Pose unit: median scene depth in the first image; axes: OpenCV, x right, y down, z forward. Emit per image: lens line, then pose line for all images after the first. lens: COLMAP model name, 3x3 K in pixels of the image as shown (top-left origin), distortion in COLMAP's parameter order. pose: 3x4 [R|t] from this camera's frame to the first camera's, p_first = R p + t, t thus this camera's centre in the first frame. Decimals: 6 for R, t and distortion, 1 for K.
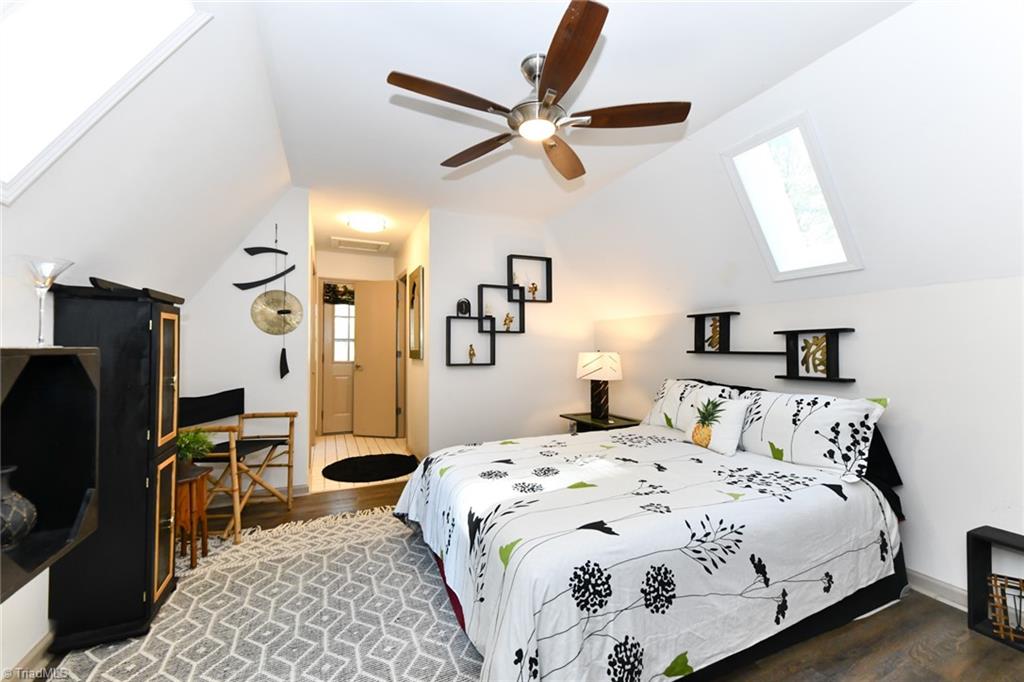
lens RADIAL K [[409.8, 0, 514.5], [0, 409.8, 342.1], [0, 0, 1]] dist [0.025543, -0.007939]
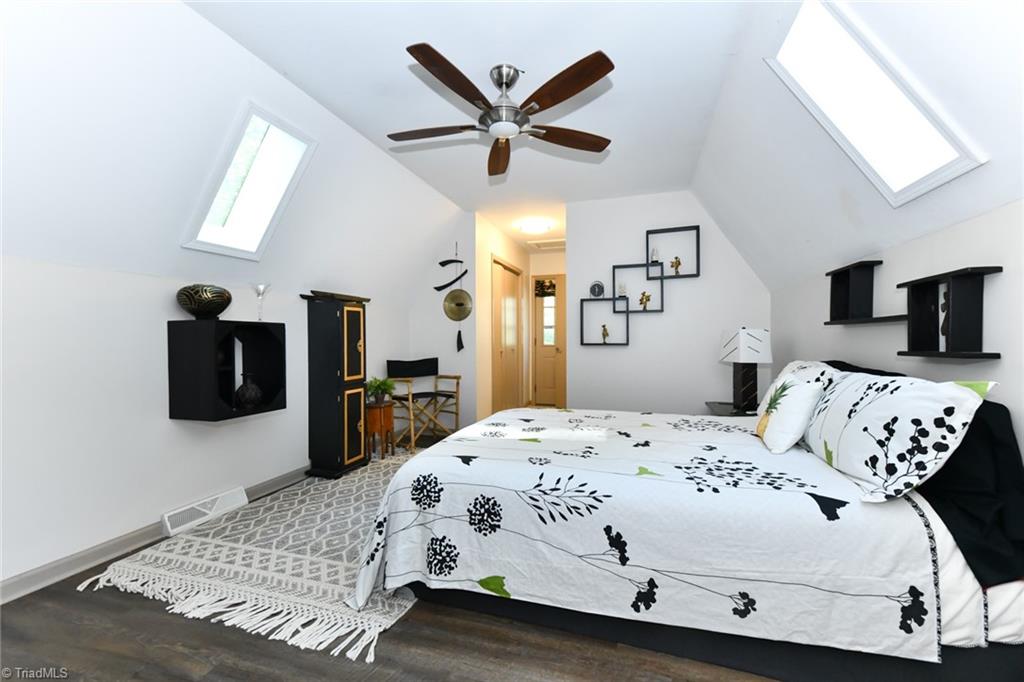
lens RADIAL K [[409.8, 0, 514.5], [0, 409.8, 342.1], [0, 0, 1]] dist [0.025543, -0.007939]
pose [[0.747817, -0.003315, -0.663897, 0.784345], [0.015831, 0.999792, 0.012840, 0.061380], [0.663716, -0.020112, 0.747714, 0.127956]]
